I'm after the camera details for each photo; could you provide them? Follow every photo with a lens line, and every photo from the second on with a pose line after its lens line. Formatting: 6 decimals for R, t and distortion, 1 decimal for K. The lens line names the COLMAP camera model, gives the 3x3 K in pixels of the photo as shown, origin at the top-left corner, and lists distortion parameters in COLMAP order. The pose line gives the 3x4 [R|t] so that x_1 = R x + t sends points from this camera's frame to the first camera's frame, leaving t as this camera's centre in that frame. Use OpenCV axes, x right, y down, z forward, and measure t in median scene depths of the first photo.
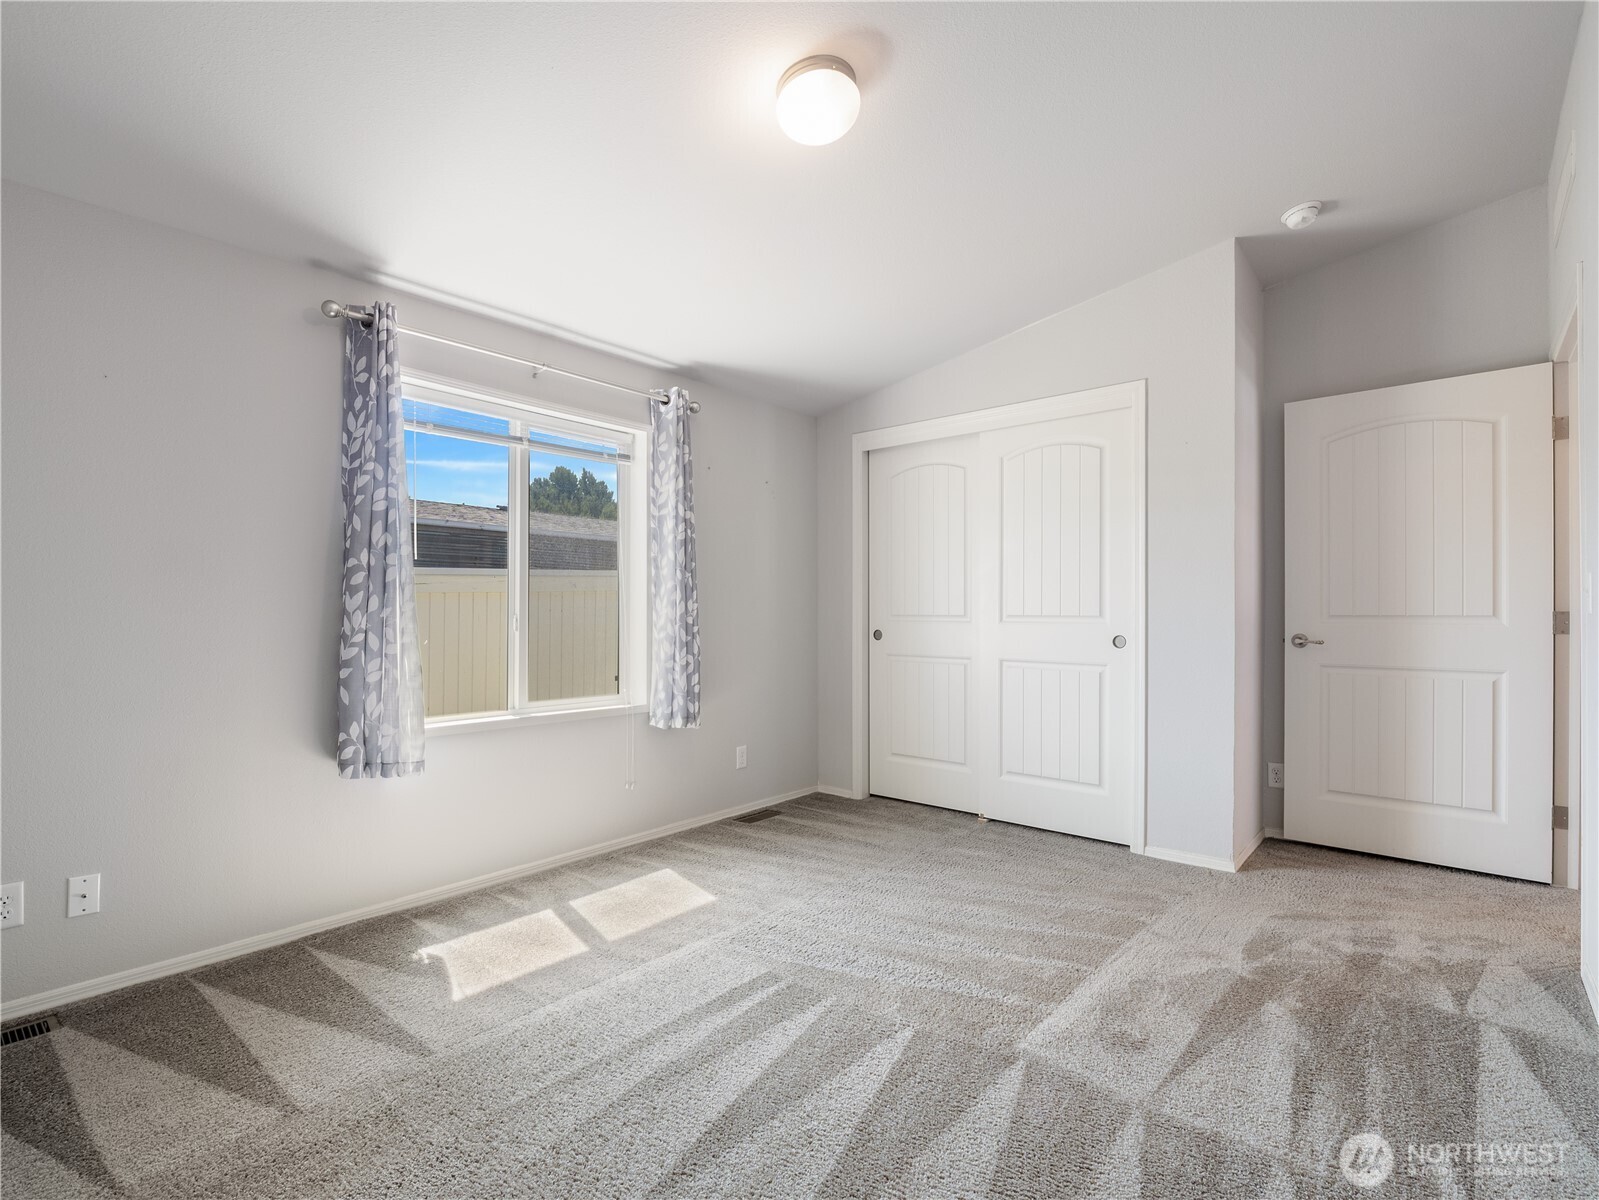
lens RADIAL K [[774.4, 0, 804.2], [0, 774.4, 603.0], [0, 0, 1]] dist [-0.014822, -0.000599]
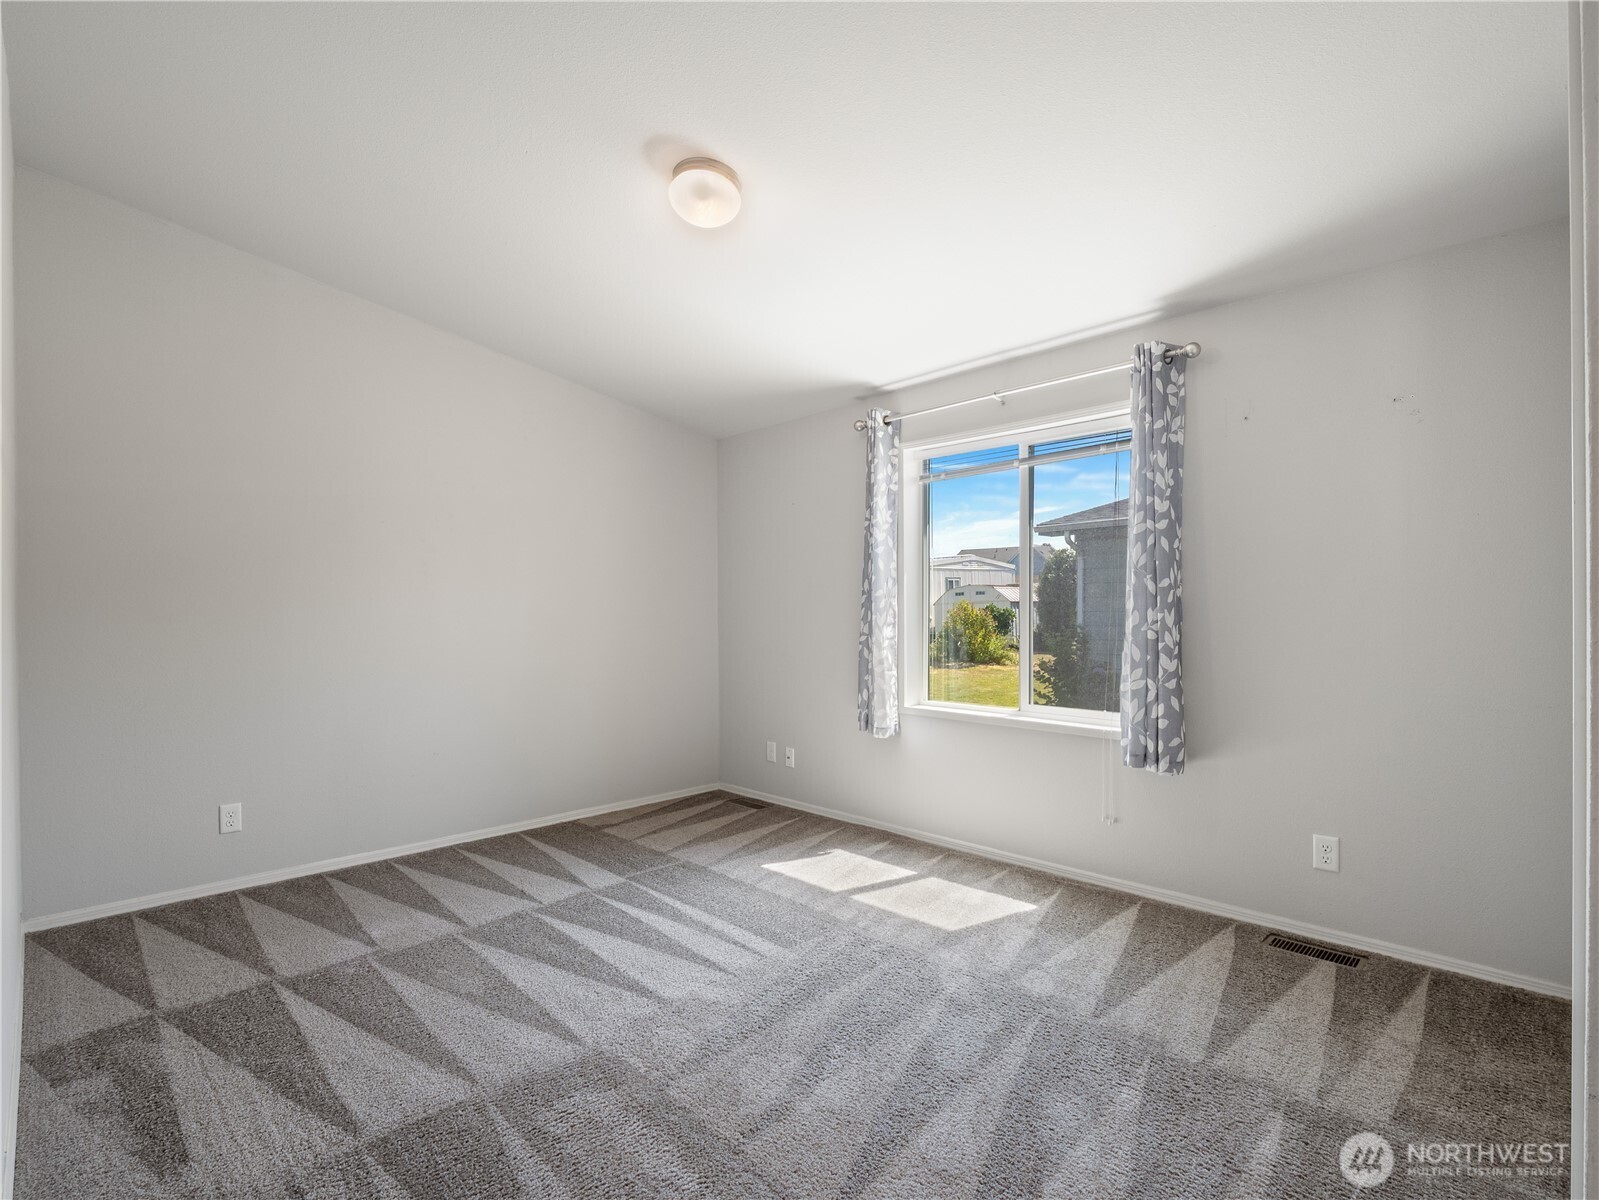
lens RADIAL K [[774.4, 0, 802.0], [0, 774.4, 604.9], [0, 0, 1]] dist [-0.014822, -0.000599]
pose [[-0.101124, -0.004074, -0.994865, 0.778865], [0.020479, 0.999771, -0.006176, -0.011213], [0.994663, -0.020998, -0.101018, 0.849348]]
